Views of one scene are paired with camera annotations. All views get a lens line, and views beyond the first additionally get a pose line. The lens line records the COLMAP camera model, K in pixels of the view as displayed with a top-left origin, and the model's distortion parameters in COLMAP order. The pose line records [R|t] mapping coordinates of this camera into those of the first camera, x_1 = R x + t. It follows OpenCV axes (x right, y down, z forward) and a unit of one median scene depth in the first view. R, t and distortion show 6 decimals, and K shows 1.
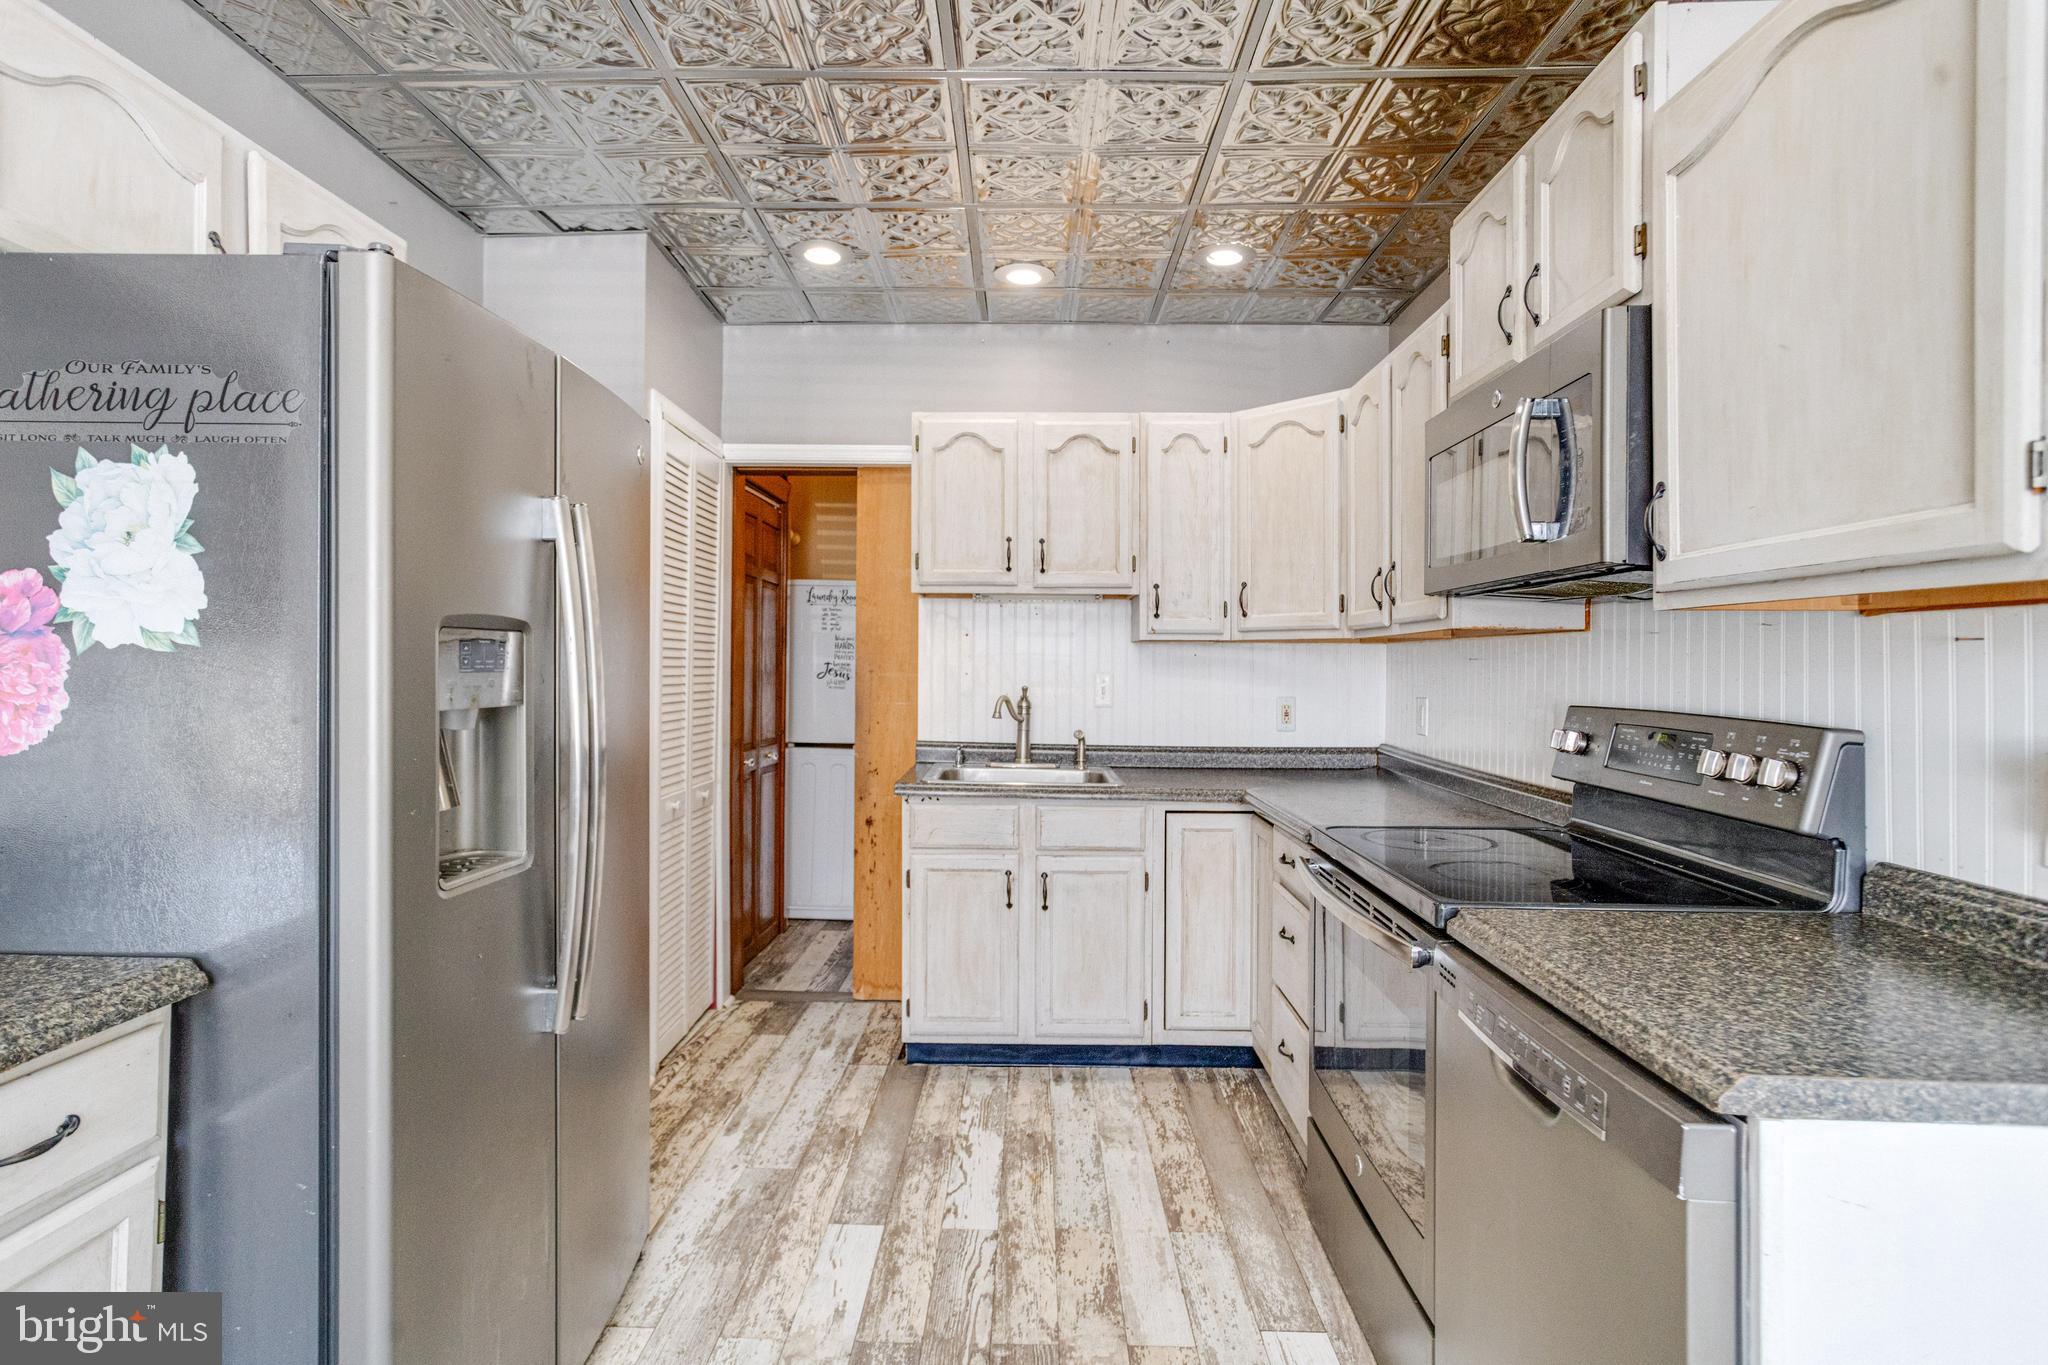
lens RADIAL K [[1000.9, 0, 1014.6], [0, 1000.9, 660.1], [0, 0, 1]] dist [-0.038817, 0.032468]
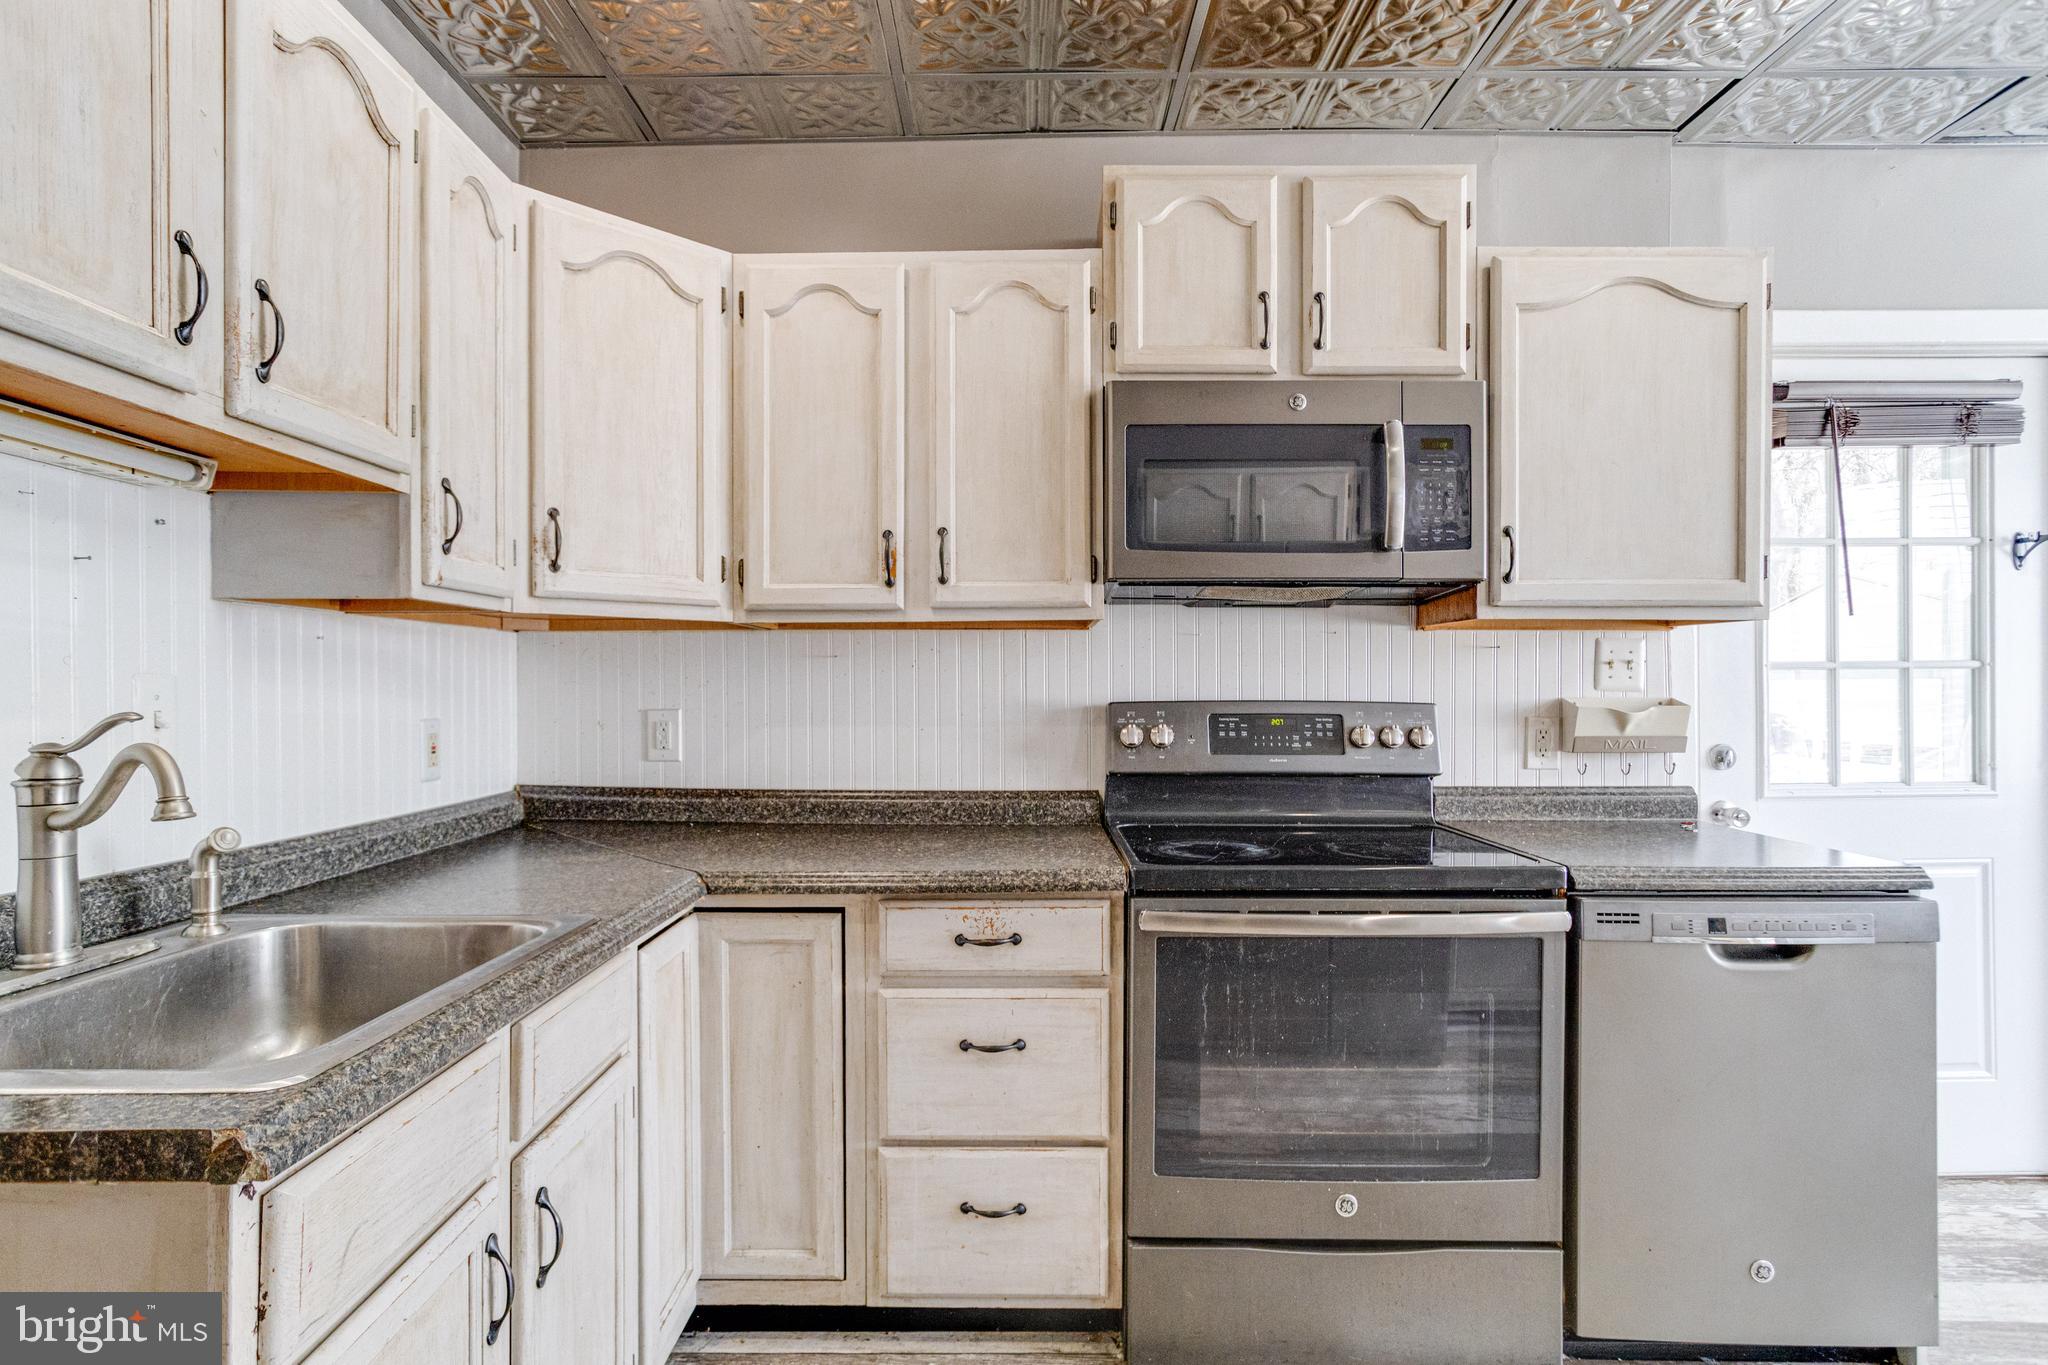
lens RADIAL K [[1000.9, 0, 1014.6], [0, 1000.9, 660.1], [0, 0, 1]] dist [-0.038817, 0.032468]
pose [[-0.003267, -0.000461, 0.999995, -0.409613], [-0.002849, 0.999996, 0.000452, 0.003241], [-0.999991, -0.002847, -0.003269, 0.978467]]
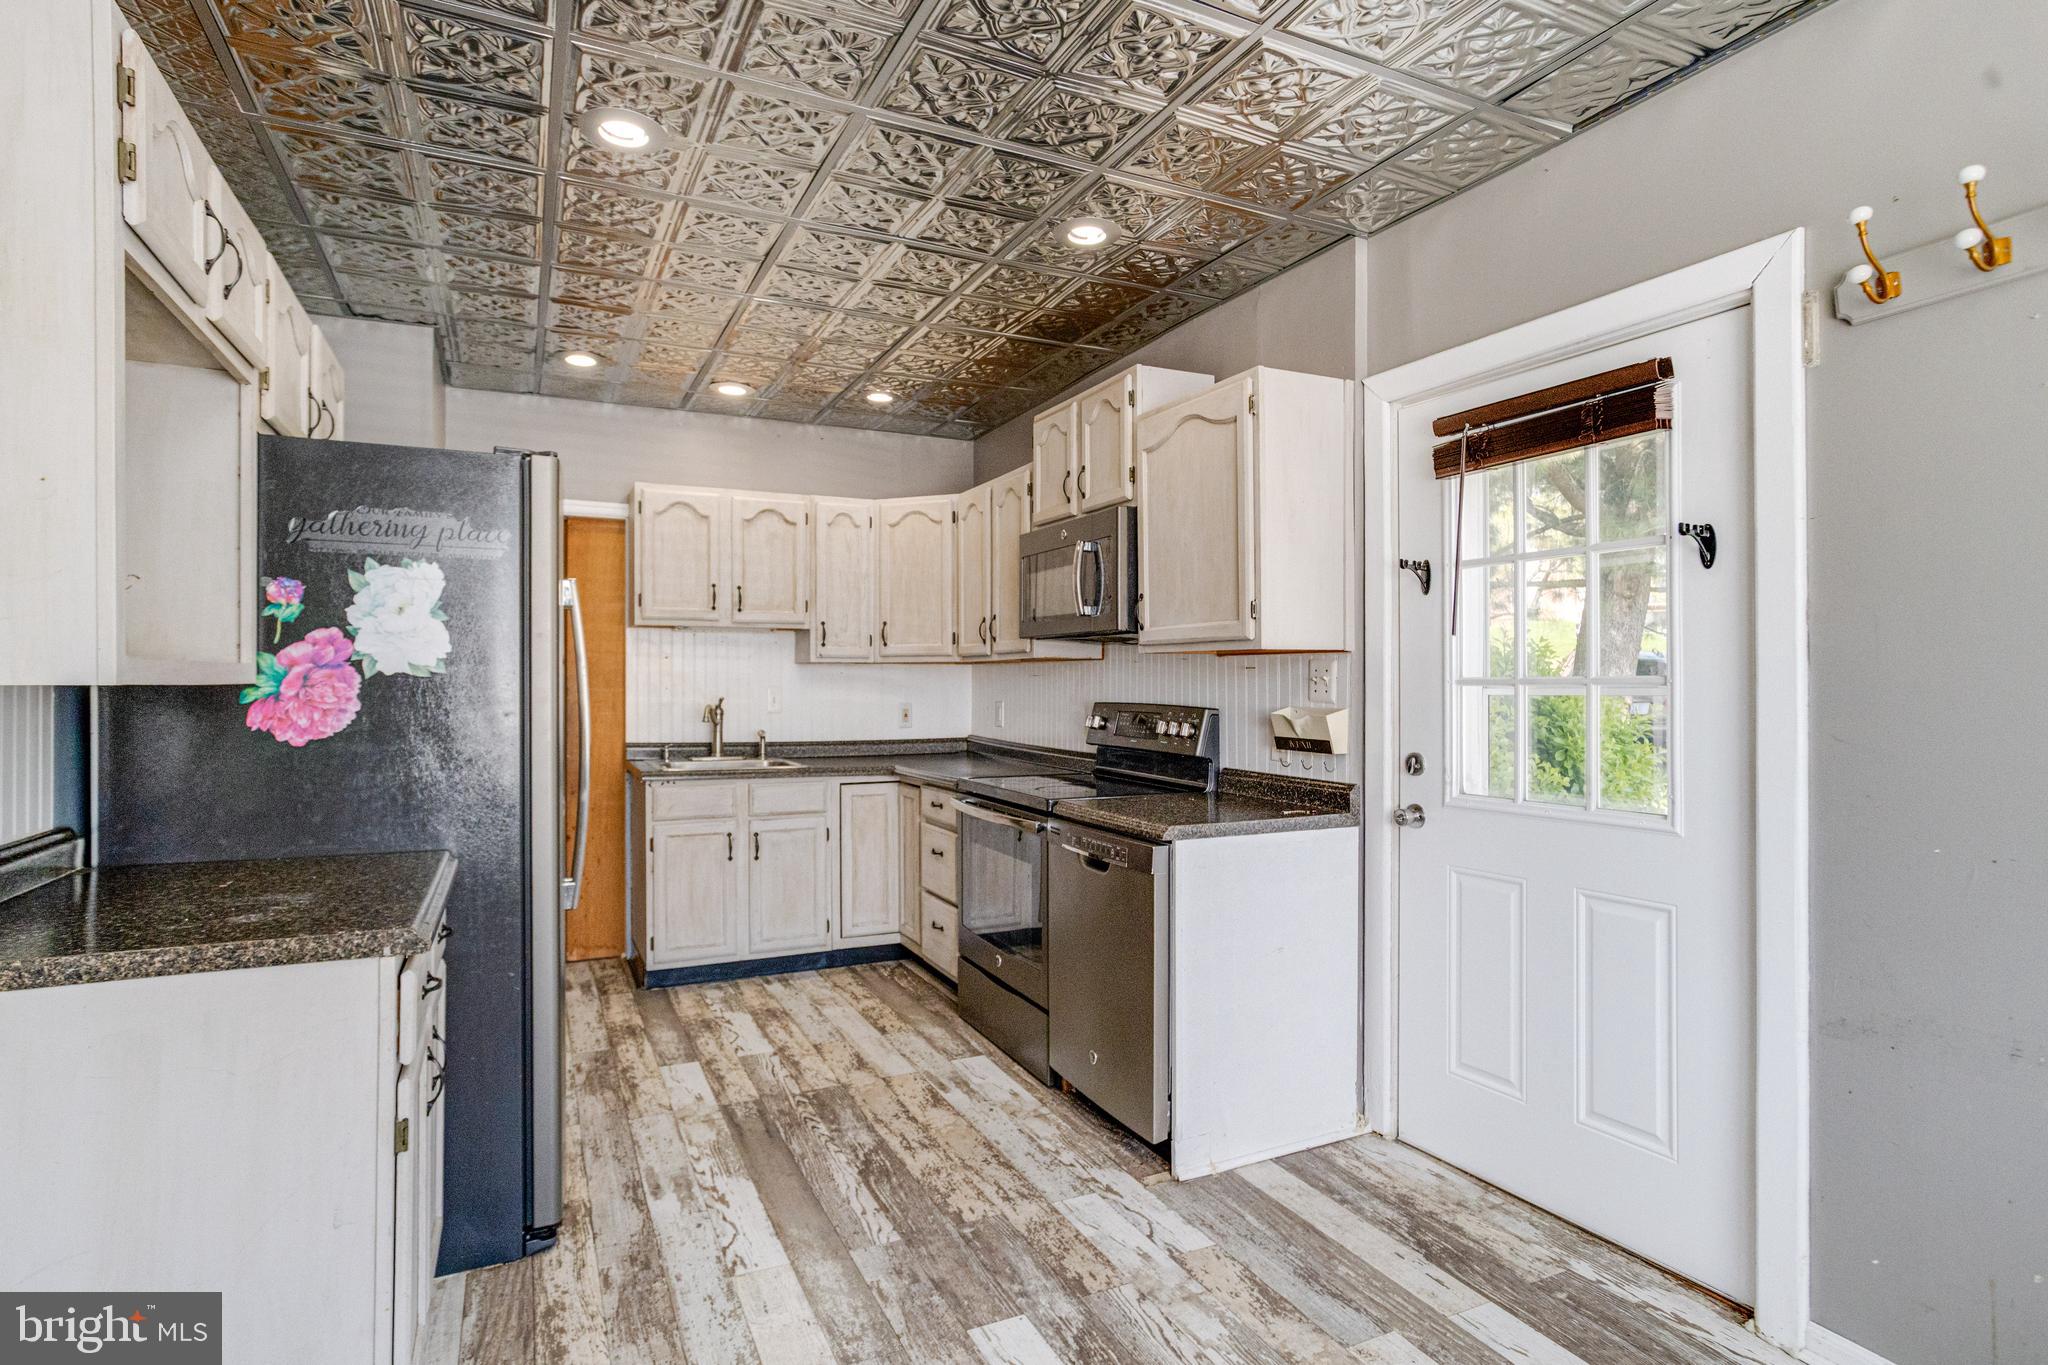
lens RADIAL K [[1000.9, 0, 1014.6], [0, 1000.9, 660.1], [0, 0, 1]] dist [-0.038817, 0.032468]
pose [[0.893942, 0.003623, 0.448168, -0.315358], [0.002836, 0.999902, -0.013740, -0.004732], [-0.448174, 0.013554, 0.893844, -0.454408]]
